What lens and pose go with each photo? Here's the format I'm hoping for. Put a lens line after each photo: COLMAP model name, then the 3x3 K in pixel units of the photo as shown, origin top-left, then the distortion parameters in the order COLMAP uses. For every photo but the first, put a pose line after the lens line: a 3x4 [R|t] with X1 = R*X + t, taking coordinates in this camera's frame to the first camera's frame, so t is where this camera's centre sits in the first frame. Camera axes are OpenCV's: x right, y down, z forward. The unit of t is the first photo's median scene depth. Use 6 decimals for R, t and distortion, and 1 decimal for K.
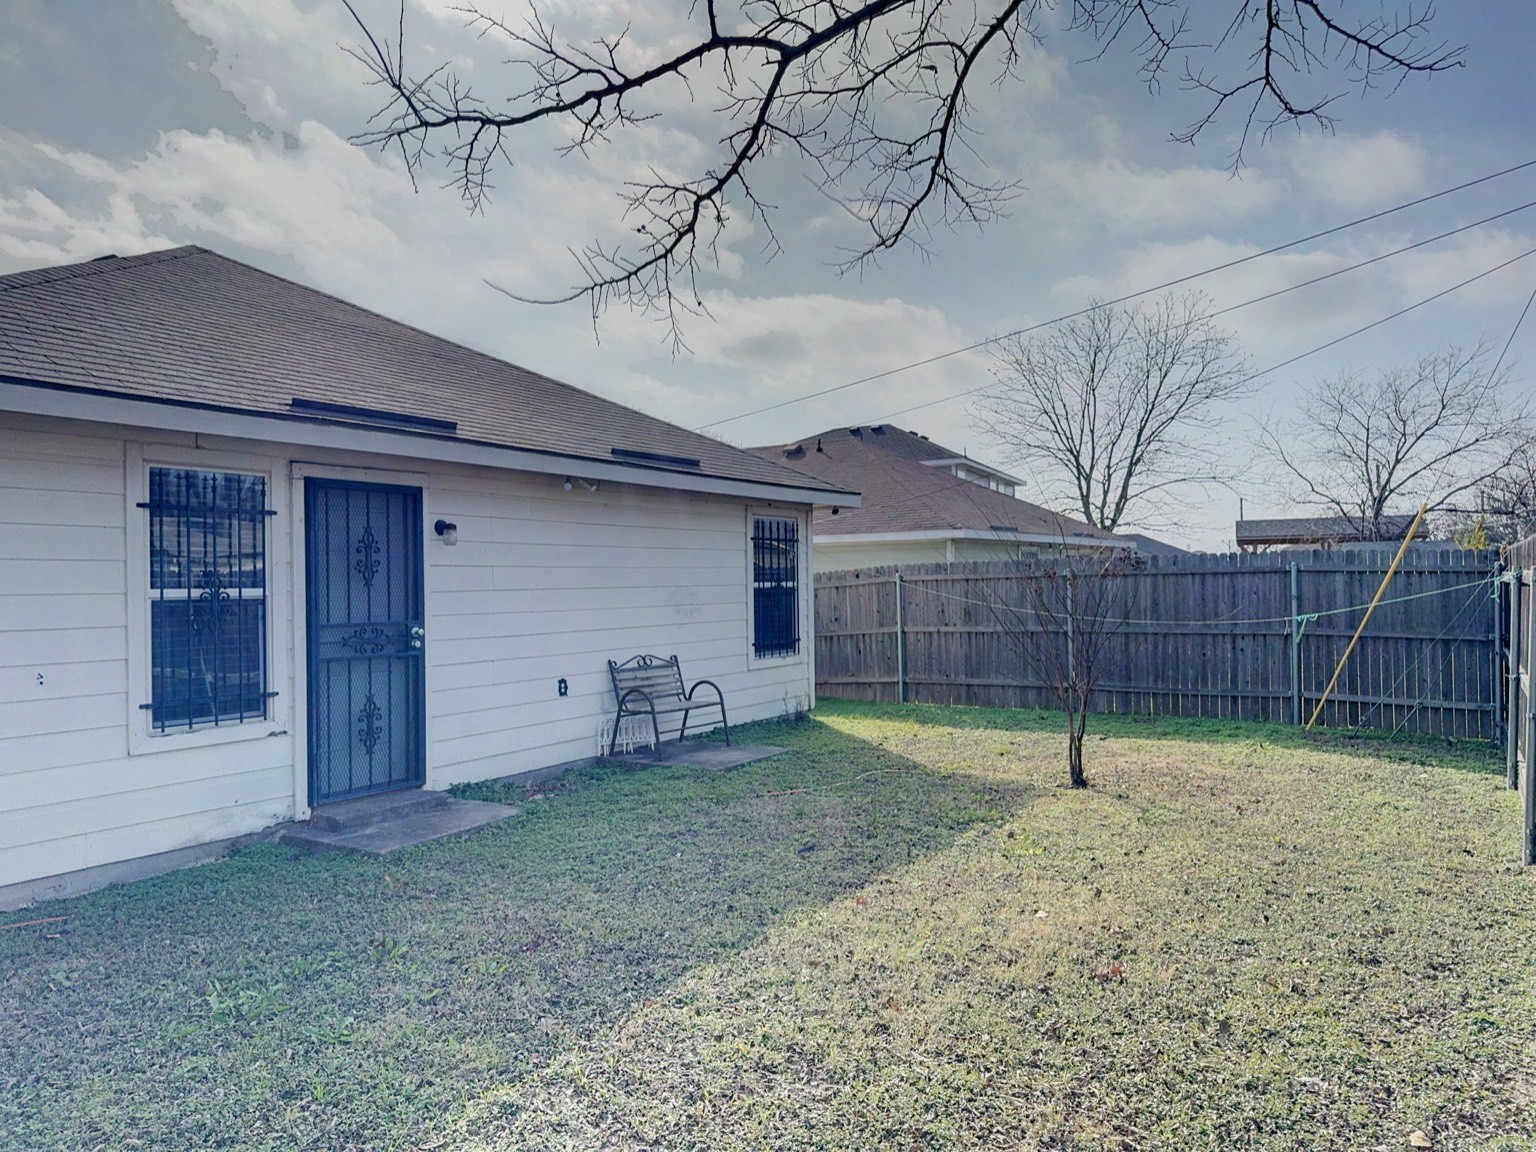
lens RADIAL K [[1079.5, 0, 764.7], [0, 1079.5, 583.9], [0, 0, 1]] dist [0.112947, -0.147614]
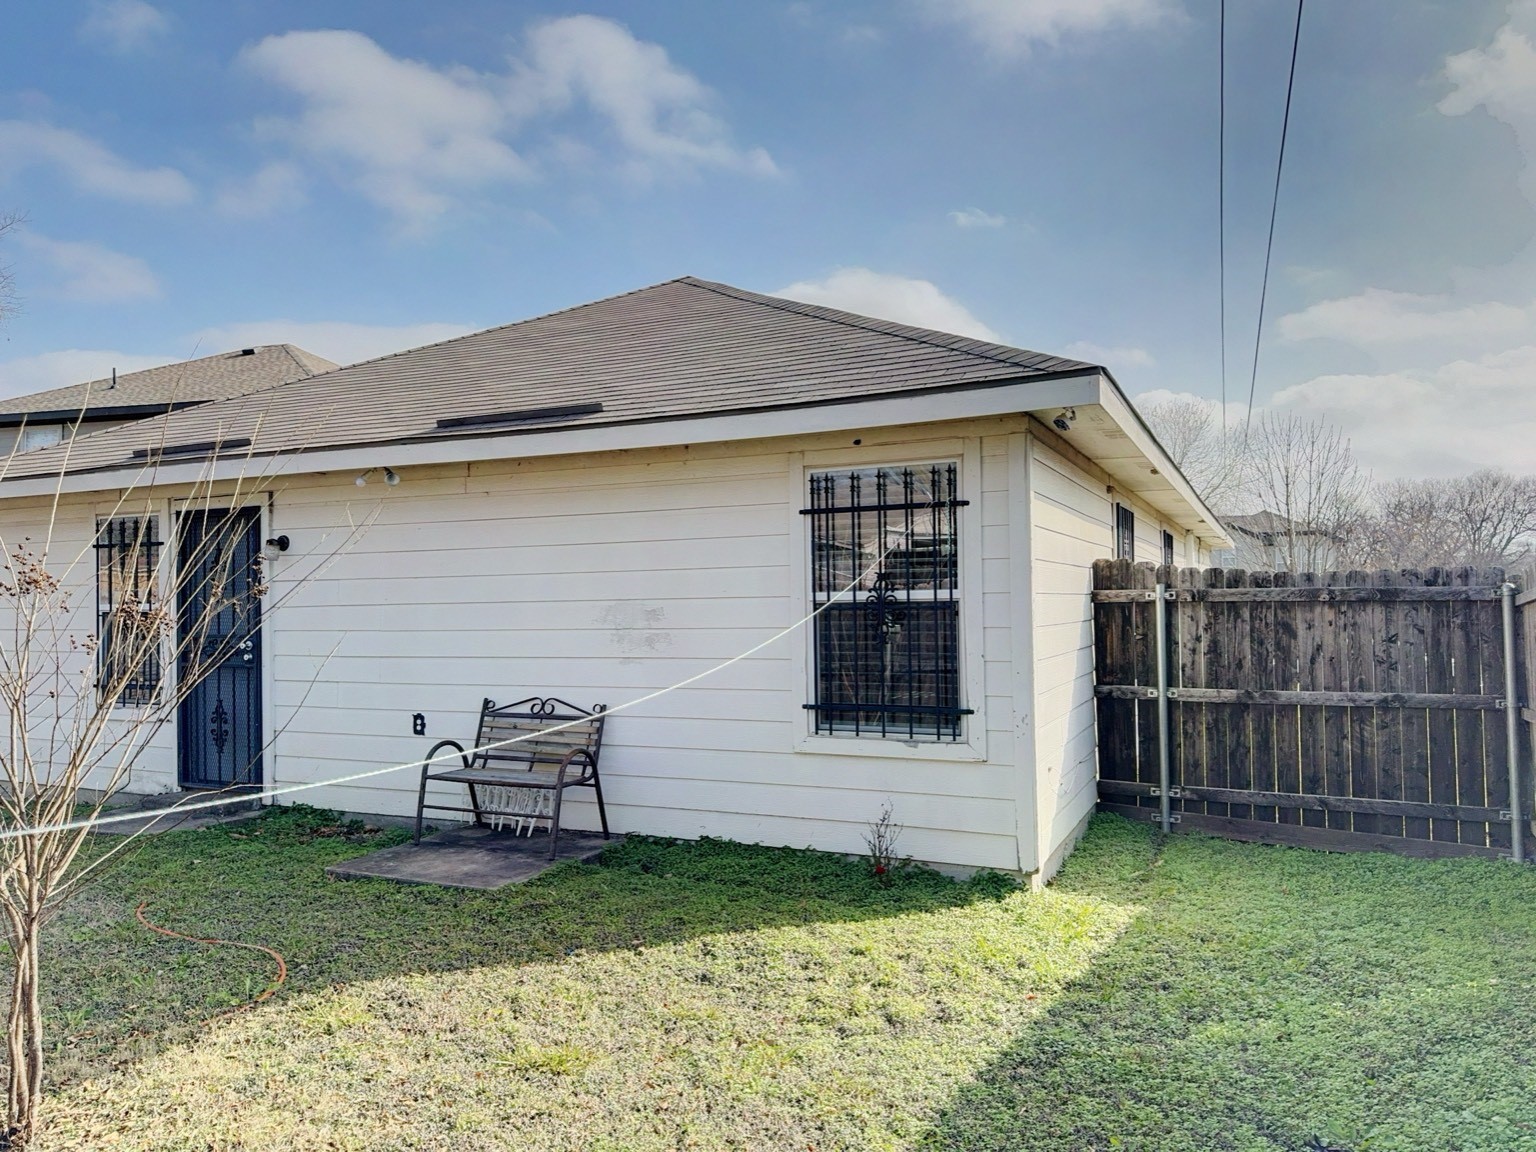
lens RADIAL K [[1156.9, 0, 717.8], [0, 1156.9, 578.1], [0, 0, 1]] dist [-0.001258, -0.005040]
pose [[0.107244, -0.004315, -0.994223, 0.614495], [0.013978, 0.999898, -0.002831, -0.008040], [0.994134, -0.013594, 0.107294, 0.984332]]
